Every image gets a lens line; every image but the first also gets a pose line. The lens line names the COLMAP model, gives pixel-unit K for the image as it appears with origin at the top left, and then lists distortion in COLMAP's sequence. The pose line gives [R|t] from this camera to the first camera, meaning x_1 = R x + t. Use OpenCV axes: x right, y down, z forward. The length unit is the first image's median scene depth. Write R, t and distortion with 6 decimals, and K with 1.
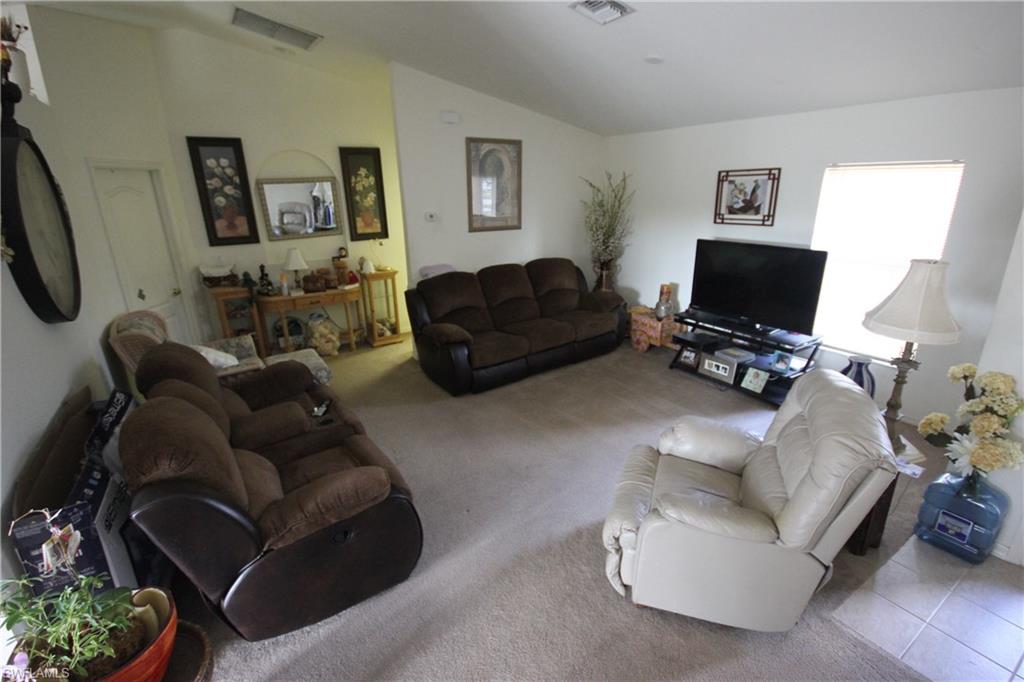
lens RADIAL K [[471.5, 0, 517.1], [0, 471.5, 342.7], [0, 0, 1]] dist [-0.000333, -0.008248]
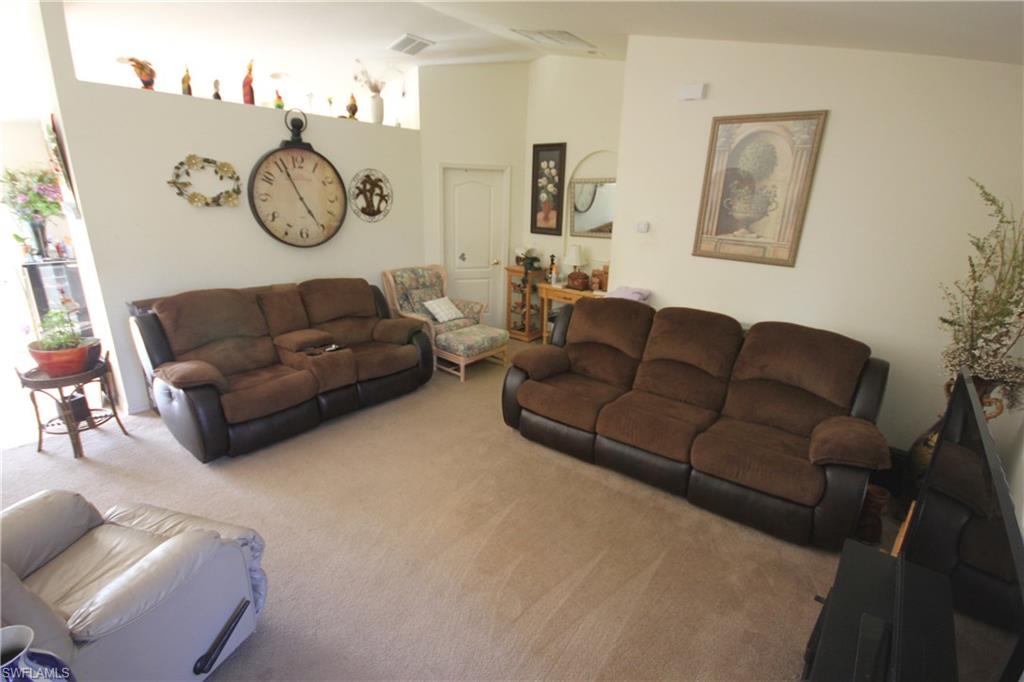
lens RADIAL K [[471.5, 0, 517.1], [0, 471.5, 342.7], [0, 0, 1]] dist [-0.000333, -0.008248]
pose [[0.265029, 0.313642, -0.911805, 0.546717], [-0.337942, 0.915855, 0.216808, -0.197118], [0.903081, 0.250677, 0.348720, 0.609781]]
